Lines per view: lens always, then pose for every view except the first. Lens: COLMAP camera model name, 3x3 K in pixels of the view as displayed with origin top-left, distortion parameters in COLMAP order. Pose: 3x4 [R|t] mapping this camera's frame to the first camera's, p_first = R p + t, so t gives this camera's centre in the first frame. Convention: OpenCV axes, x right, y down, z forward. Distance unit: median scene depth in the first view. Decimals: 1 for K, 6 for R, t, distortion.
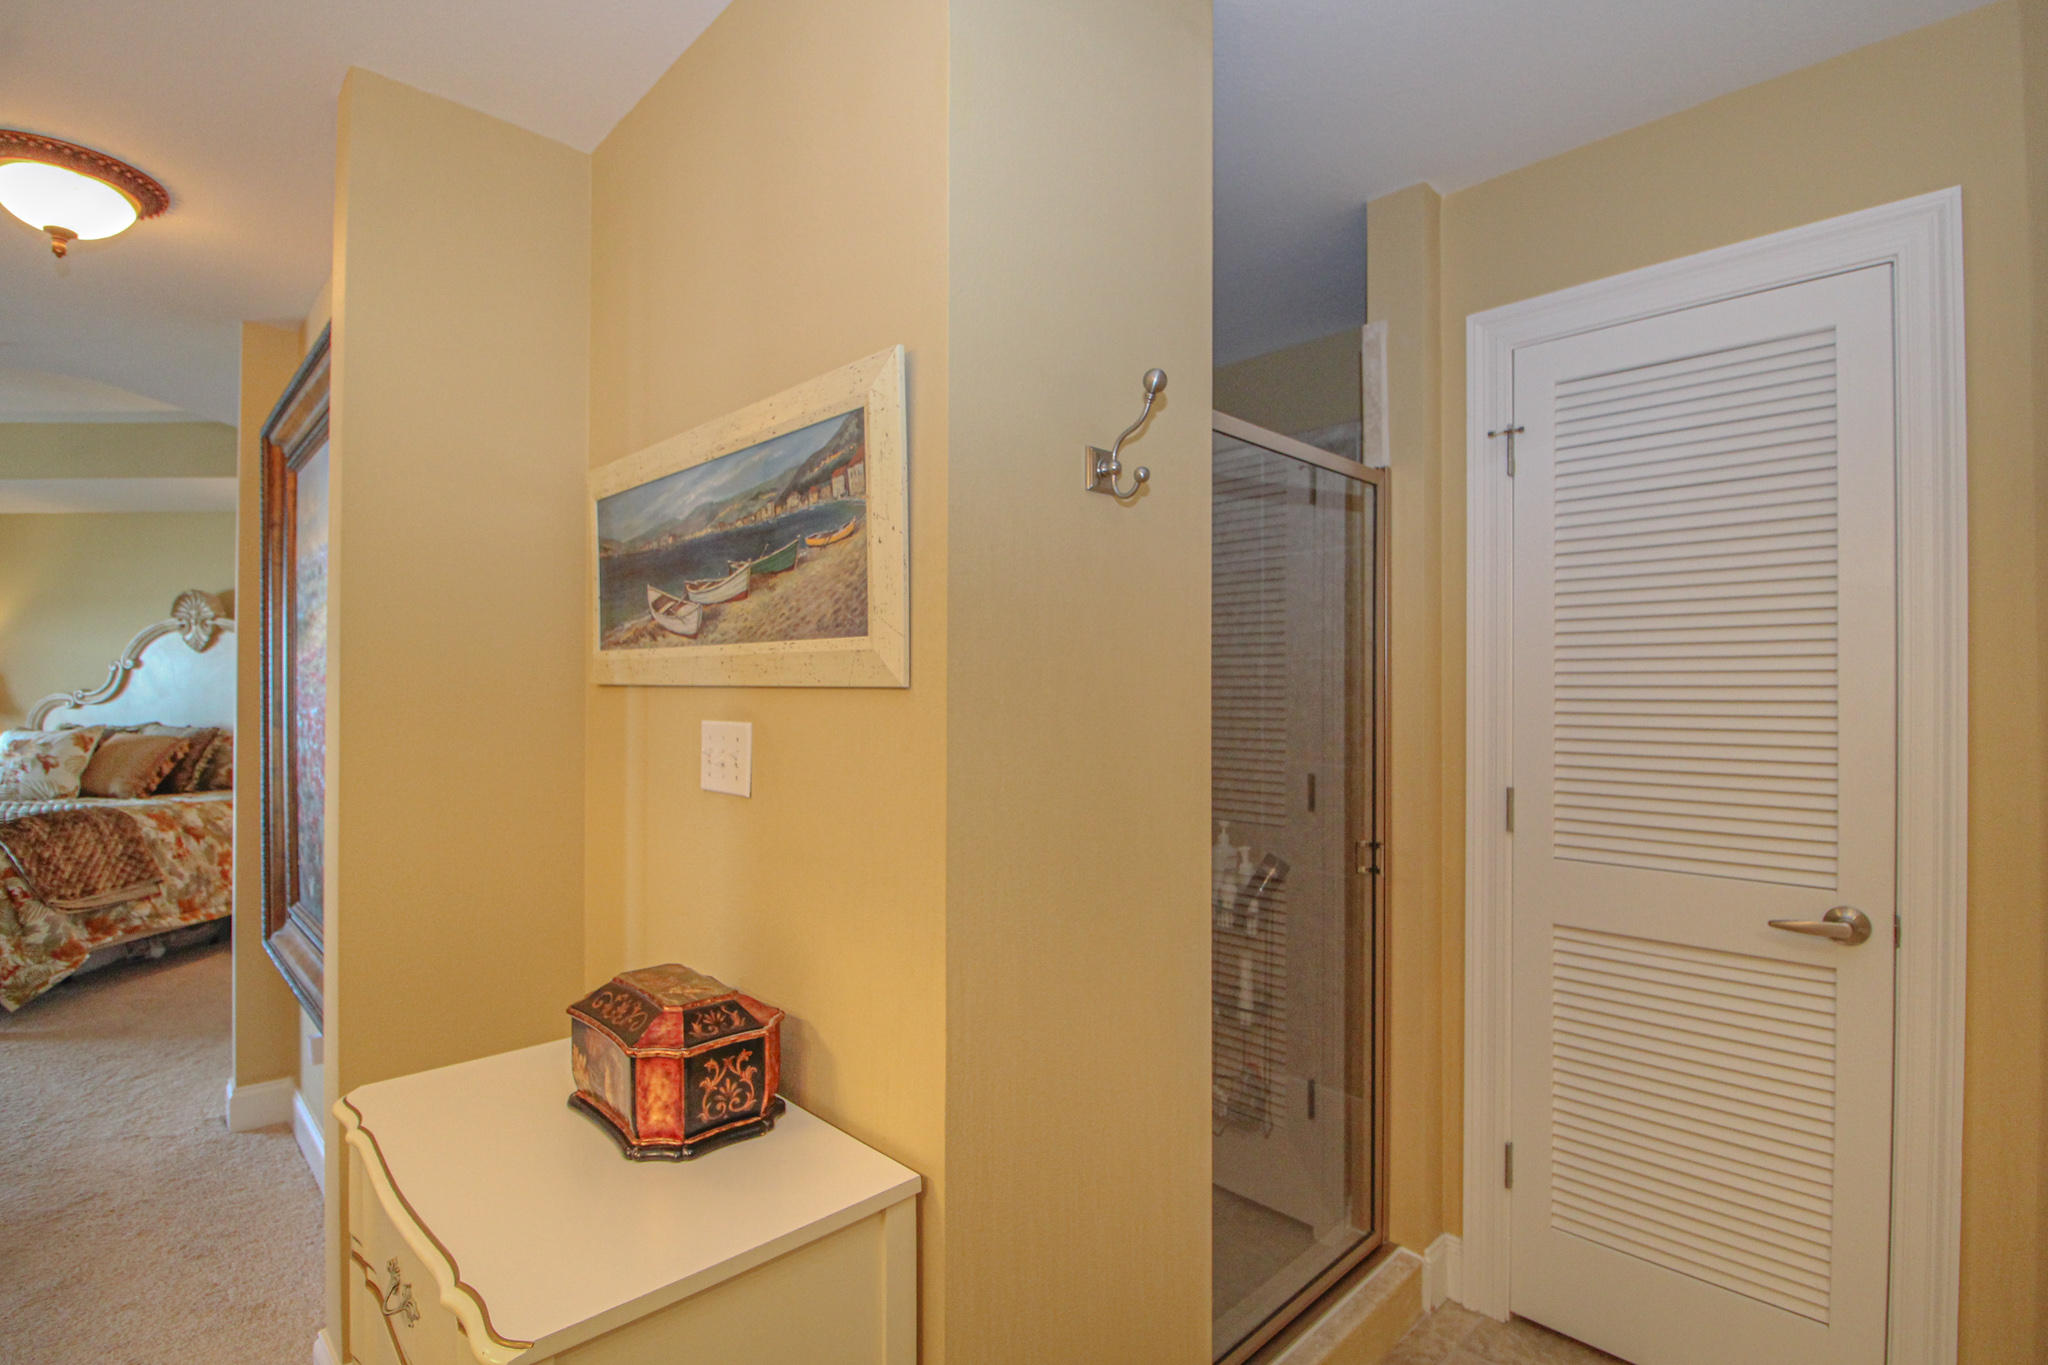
lens RADIAL K [[966.5, 0, 1028.7], [0, 966.5, 687.0], [0, 0, 1]] dist [-0.006913, -0.008269]
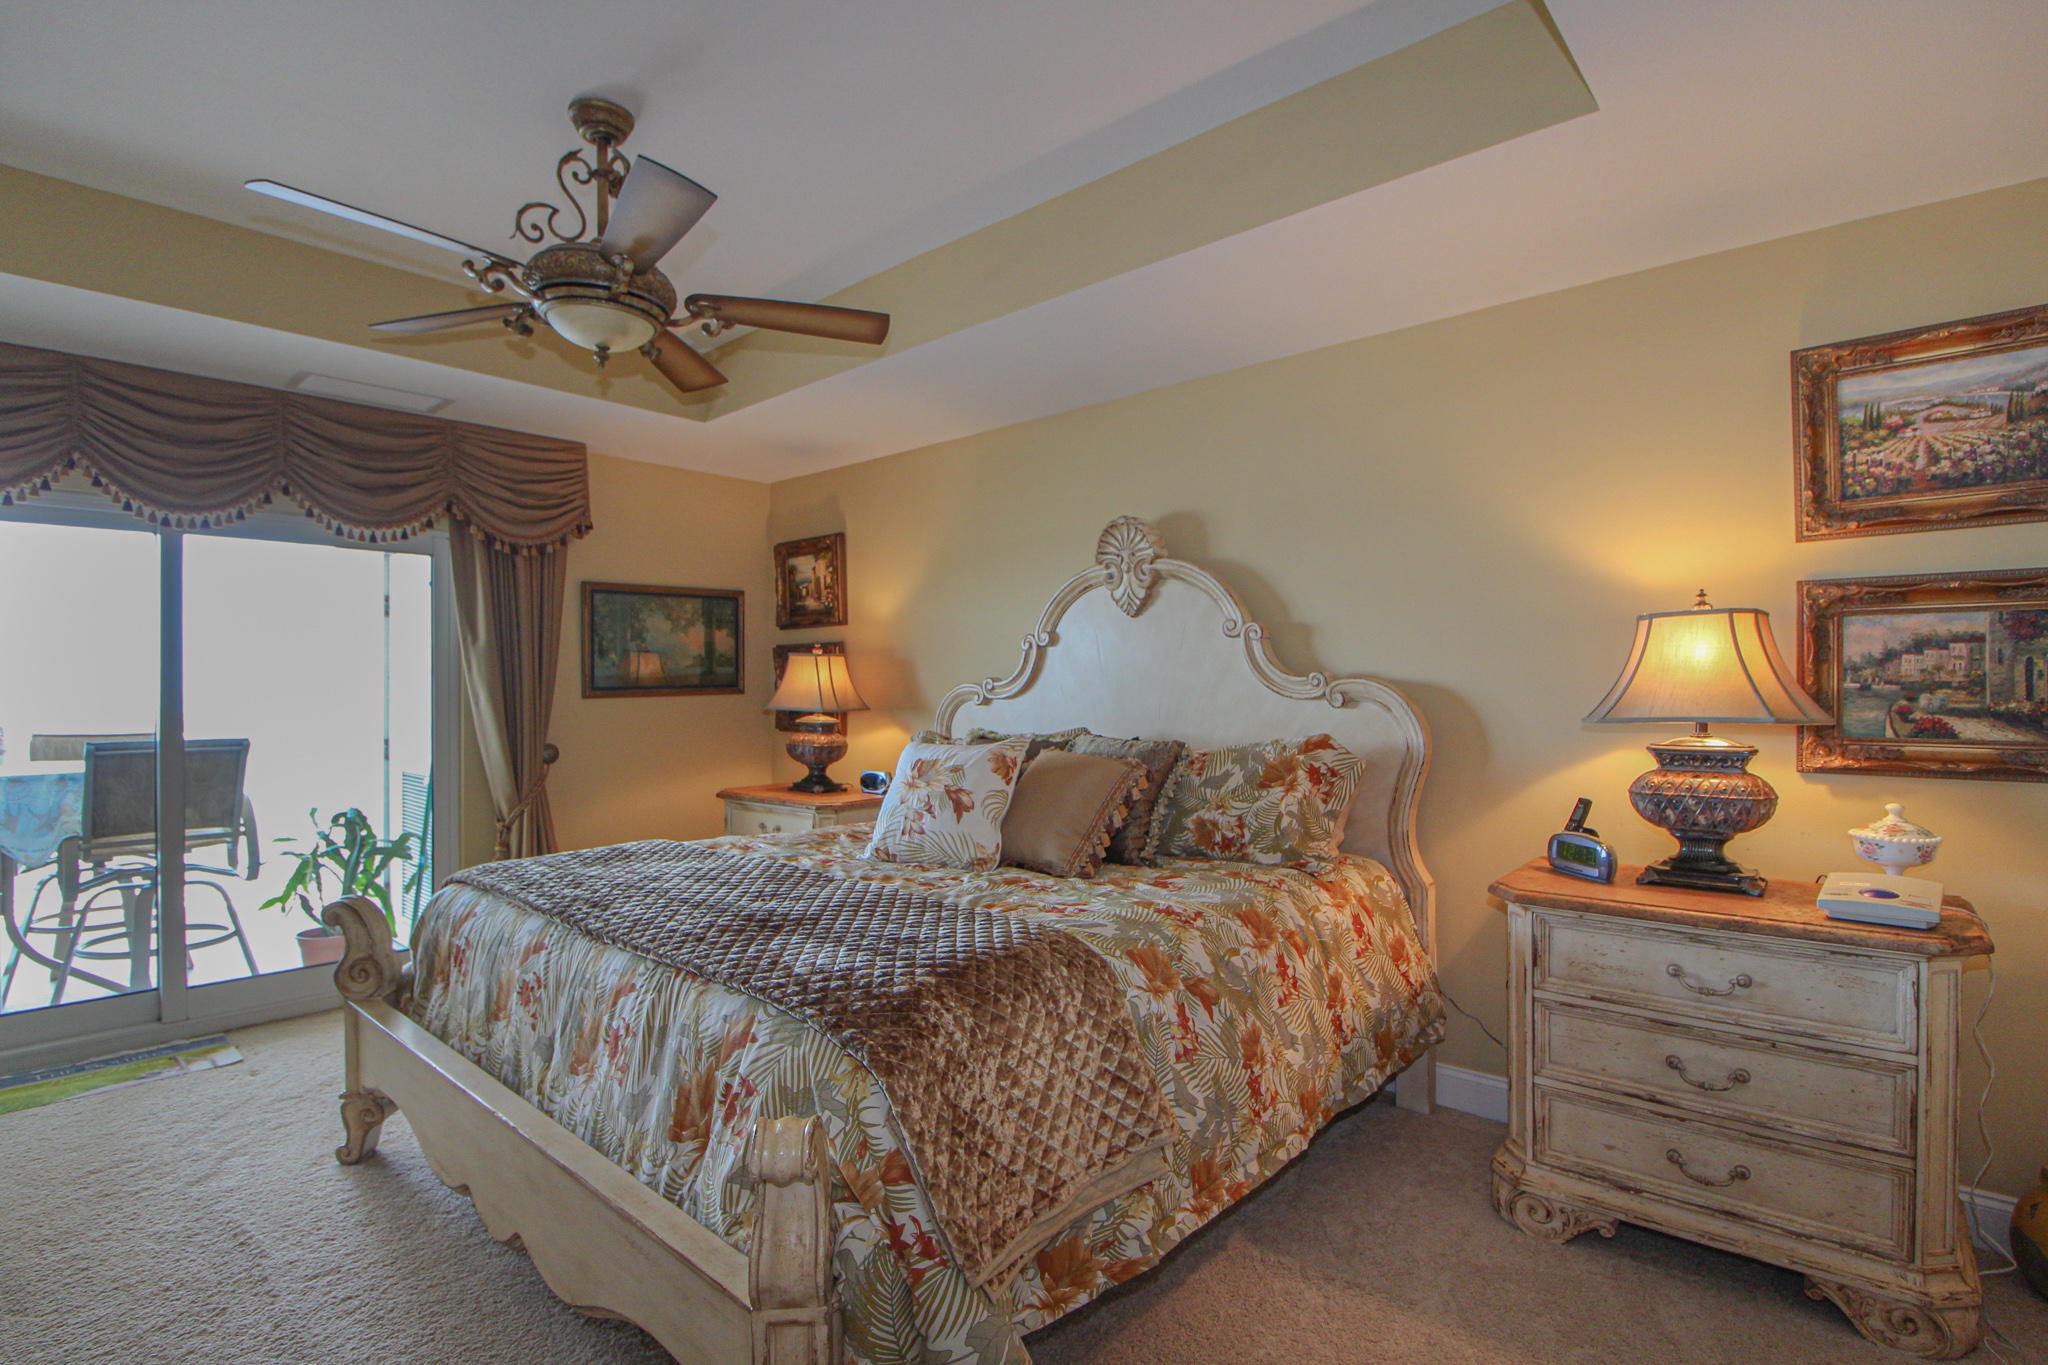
lens RADIAL K [[966.5, 0, 1037.2], [0, 966.5, 690.4], [0, 0, 1]] dist [-0.006913, -0.008269]
pose [[0.757849, 0.000555, -0.652430, -0.616598], [0.009697, 0.999880, 0.012115, 0.004534], [0.652358, -0.015508, 0.757752, 0.589379]]
